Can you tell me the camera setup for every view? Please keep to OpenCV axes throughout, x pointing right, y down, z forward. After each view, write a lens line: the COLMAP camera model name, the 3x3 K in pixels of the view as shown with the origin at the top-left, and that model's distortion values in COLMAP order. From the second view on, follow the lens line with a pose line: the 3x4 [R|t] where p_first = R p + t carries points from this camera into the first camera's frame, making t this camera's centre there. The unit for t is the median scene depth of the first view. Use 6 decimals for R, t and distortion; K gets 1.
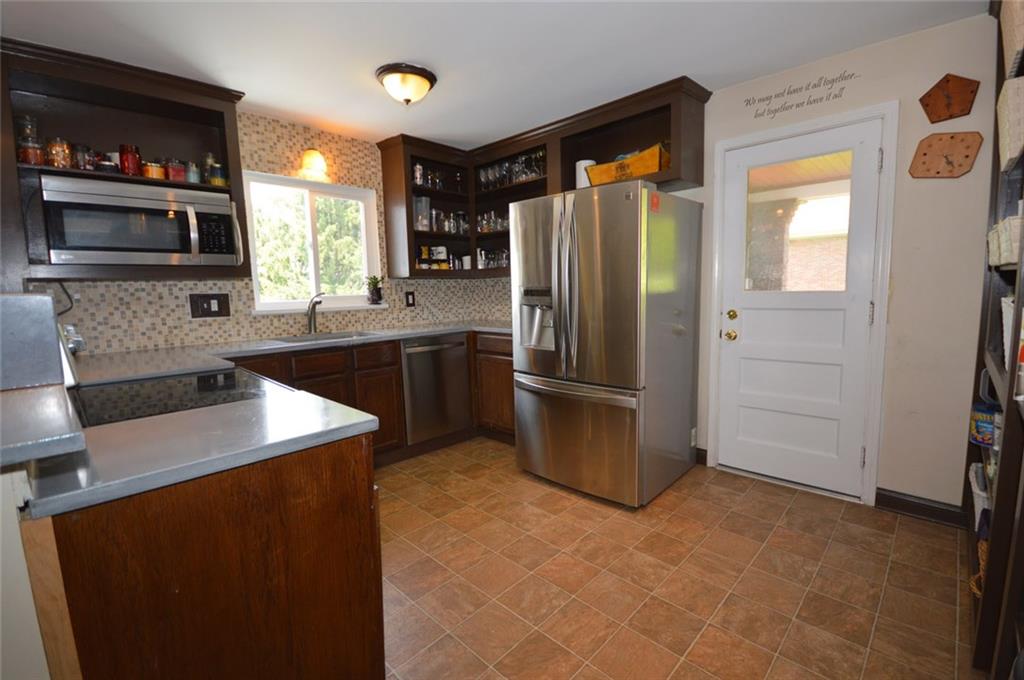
lens RADIAL K [[453.7, 0, 514.8], [0, 453.7, 341.0], [0, 0, 1]] dist [-0.018159, -0.002250]
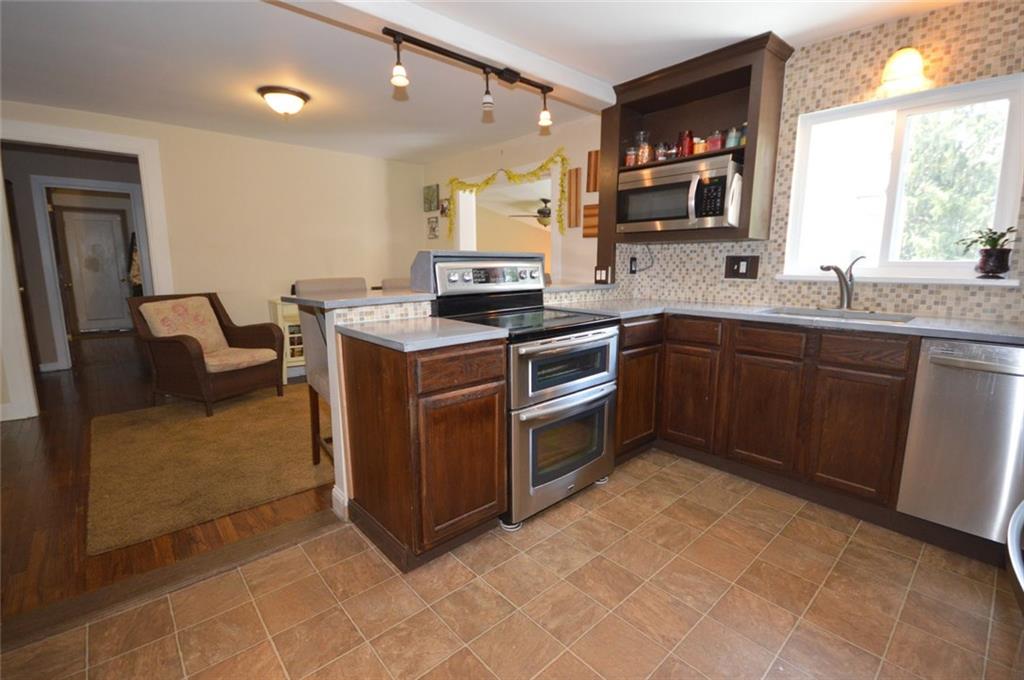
lens RADIAL K [[453.7, 0, 513.6], [0, 453.7, 340.6], [0, 0, 1]] dist [-0.018159, -0.002250]
pose [[-0.077577, 0.193499, -0.978029, 0.393784], [-0.108025, 0.973578, 0.201187, -0.065312], [0.991117, 0.121259, -0.054625, 0.549901]]
